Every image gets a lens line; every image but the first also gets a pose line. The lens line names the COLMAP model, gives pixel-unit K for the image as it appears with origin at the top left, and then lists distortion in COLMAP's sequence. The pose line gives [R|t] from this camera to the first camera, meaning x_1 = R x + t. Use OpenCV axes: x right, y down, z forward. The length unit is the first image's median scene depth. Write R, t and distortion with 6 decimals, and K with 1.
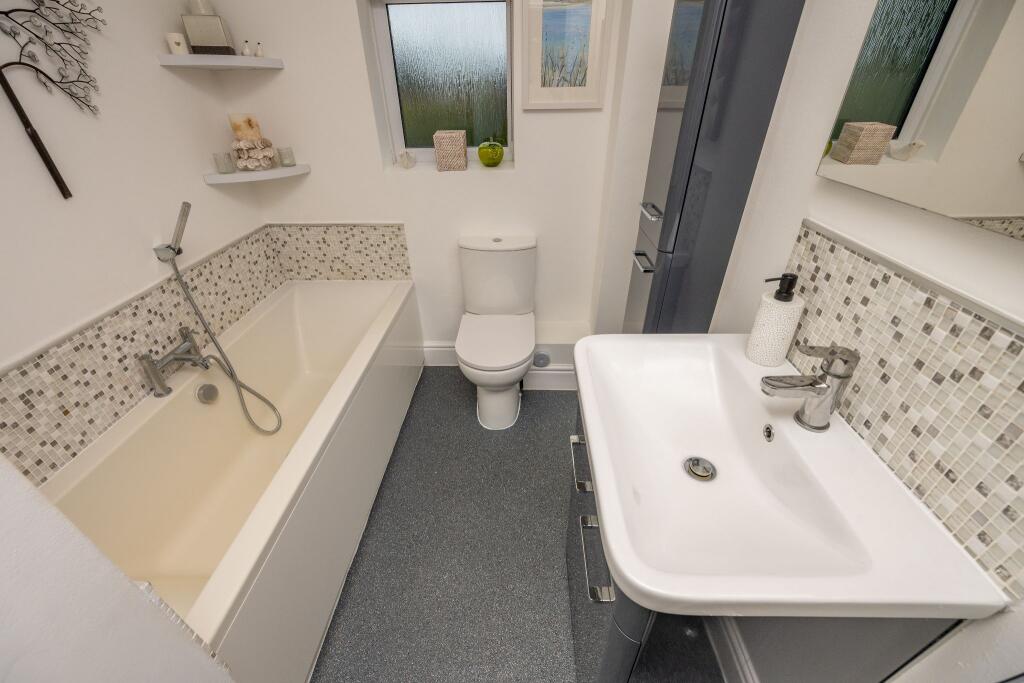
lens RADIAL K [[401.5, 0, 512.0], [0, 401.5, 341.5], [0, 0, 1]] dist [-0.007564, 0.000655]
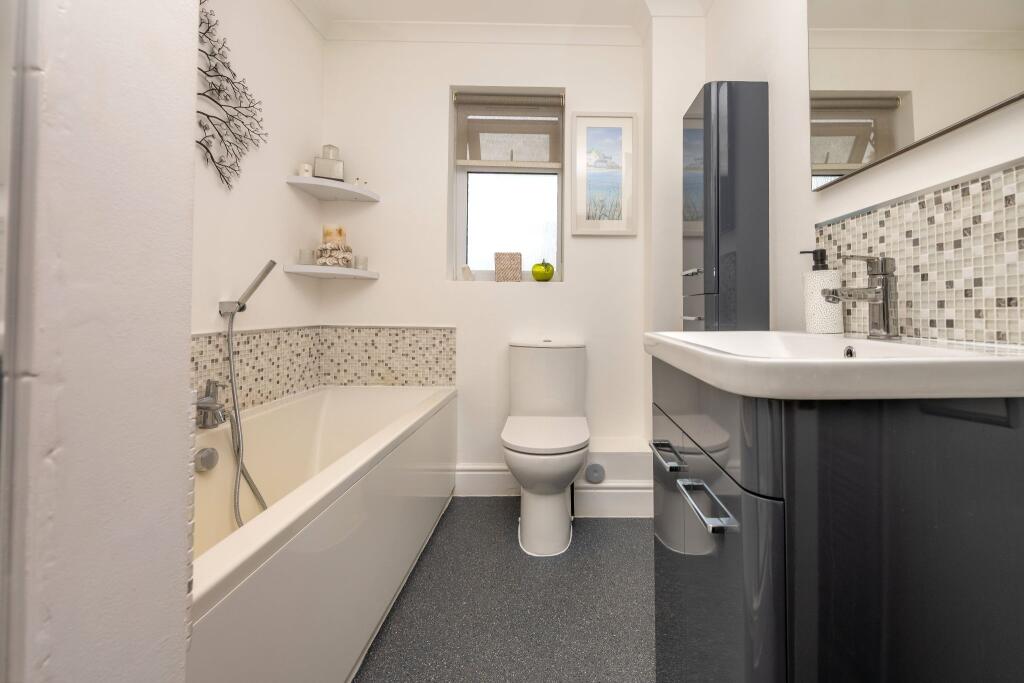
lens RADIAL K [[434.1, 0, 564.1], [0, 434.1, 298.3], [0, 0, 1]] dist [-0.003272, -0.000476]
pose [[0.998668, 0.016972, 0.048726, -0.058659], [0.013290, 0.827885, -0.560740, 0.326500], [-0.049857, 0.560641, 0.826557, 0.026553]]
